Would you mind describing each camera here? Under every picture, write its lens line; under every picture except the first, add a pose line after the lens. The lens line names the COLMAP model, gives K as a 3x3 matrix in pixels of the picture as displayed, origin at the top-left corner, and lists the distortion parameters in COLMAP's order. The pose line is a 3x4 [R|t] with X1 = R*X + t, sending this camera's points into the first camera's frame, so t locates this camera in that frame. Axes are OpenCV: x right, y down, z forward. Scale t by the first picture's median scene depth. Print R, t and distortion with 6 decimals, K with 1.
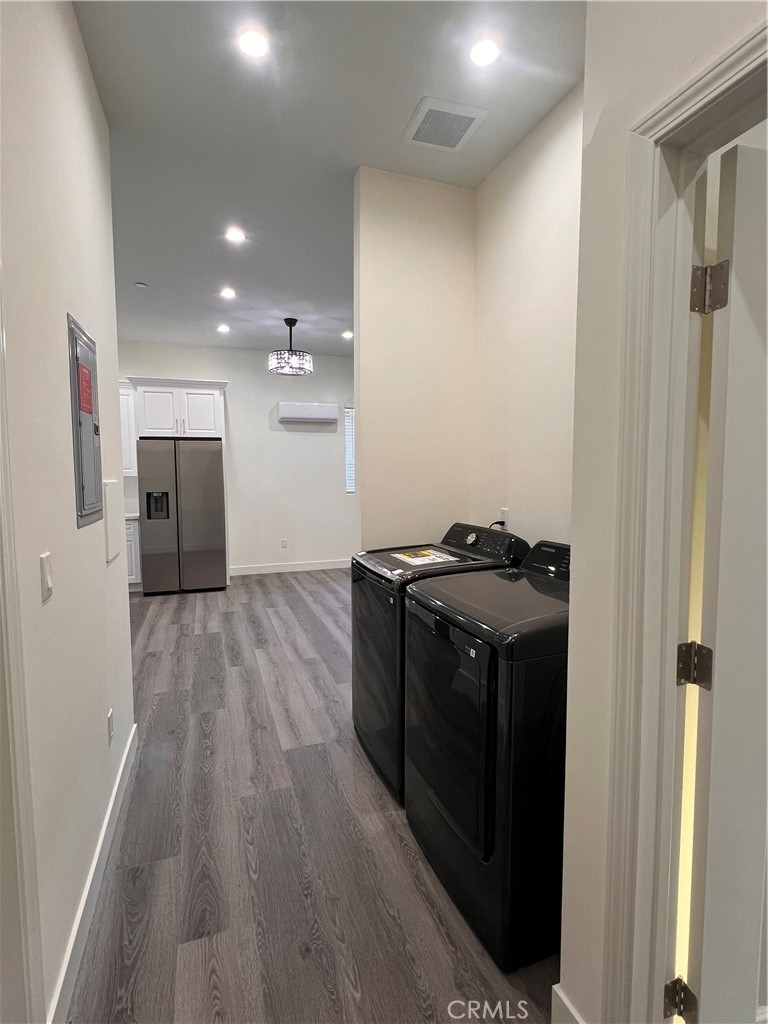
lens RADIAL K [[489.4, 0, 383.6], [0, 489.4, 509.8], [0, 0, 1]] dist [0.001501, 0.000117]
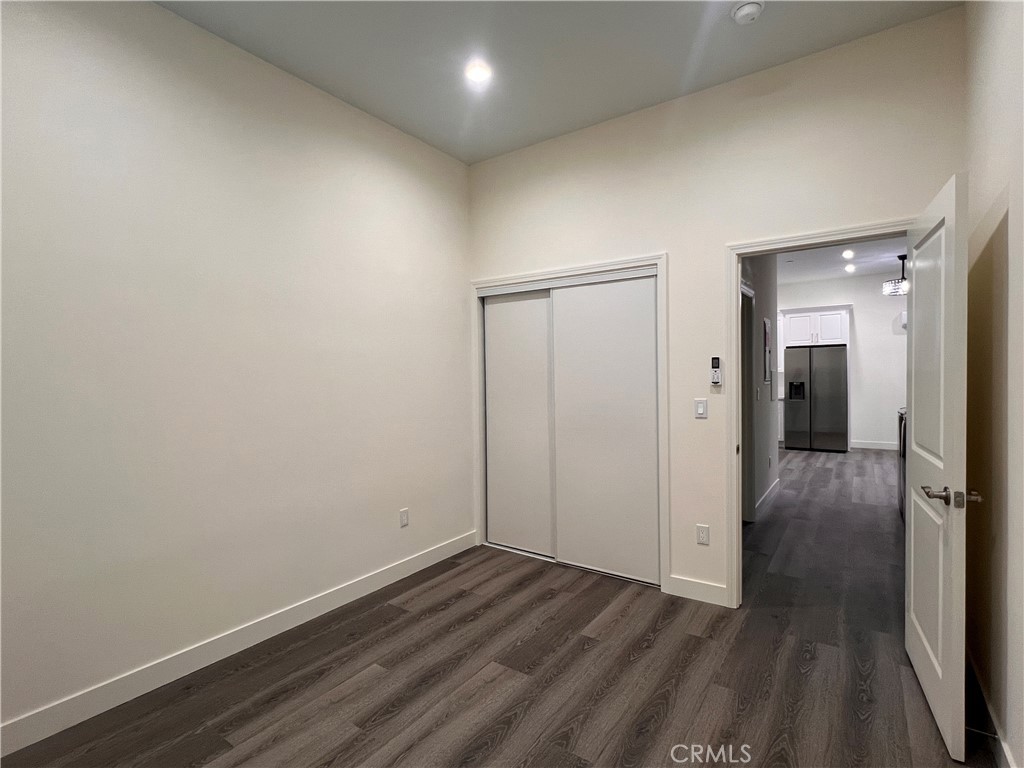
lens RADIAL K [[489.4, 0, 512.8], [0, 489.4, 381.3], [0, 0, 1]] dist [0.001501, 0.000117]
pose [[0.563994, 0.003646, -0.825771, 0.298178], [-0.055557, 0.997892, -0.033538, 0.061240], [0.823908, 0.064792, 0.563008, -0.587726]]
